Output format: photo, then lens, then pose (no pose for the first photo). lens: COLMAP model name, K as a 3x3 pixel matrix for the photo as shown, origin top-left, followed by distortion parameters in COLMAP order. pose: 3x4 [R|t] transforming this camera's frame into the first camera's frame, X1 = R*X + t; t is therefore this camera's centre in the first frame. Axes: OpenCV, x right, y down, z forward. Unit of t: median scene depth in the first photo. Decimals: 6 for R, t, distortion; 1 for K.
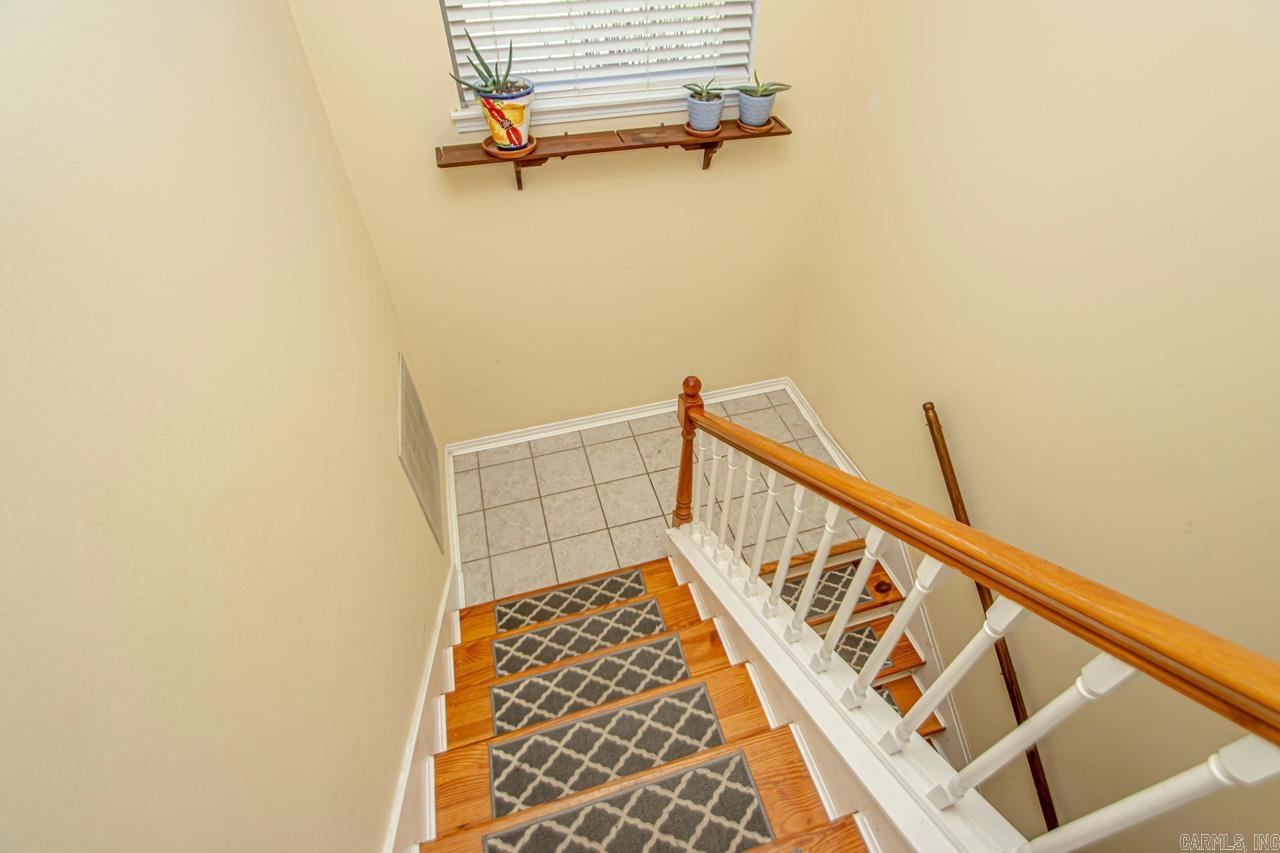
lens RADIAL K [[565.2, 0, 635.3], [0, 565.2, 412.3], [0, 0, 1]] dist [0.019331, -0.014364]
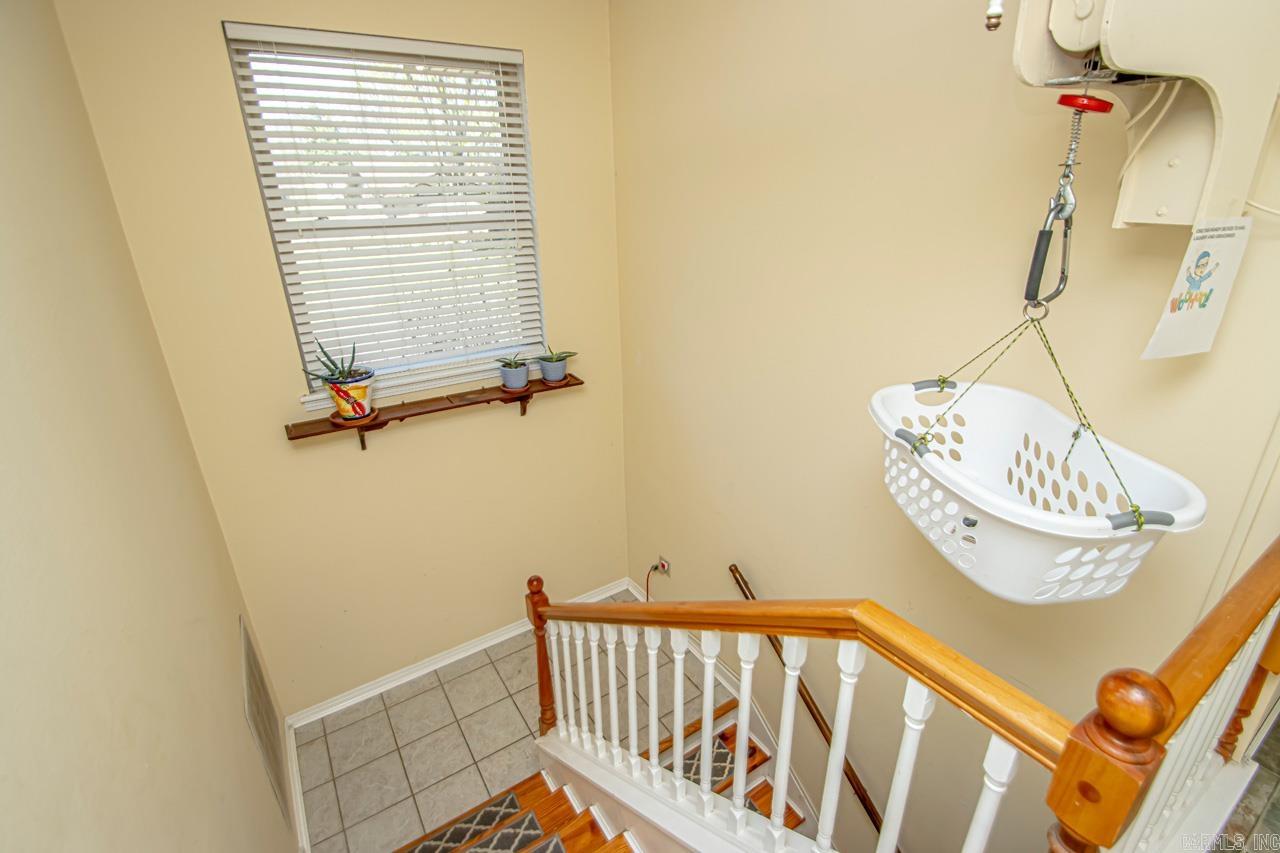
lens RADIAL K [[565.2, 0, 635.3], [0, 565.2, 412.3], [0, 0, 1]] dist [0.019331, -0.014364]
pose [[0.951776, -0.115879, 0.284066, 0.005312], [0.220032, 0.903075, -0.368837, 0.092833], [-0.213793, 0.413555, 0.885023, -0.186075]]
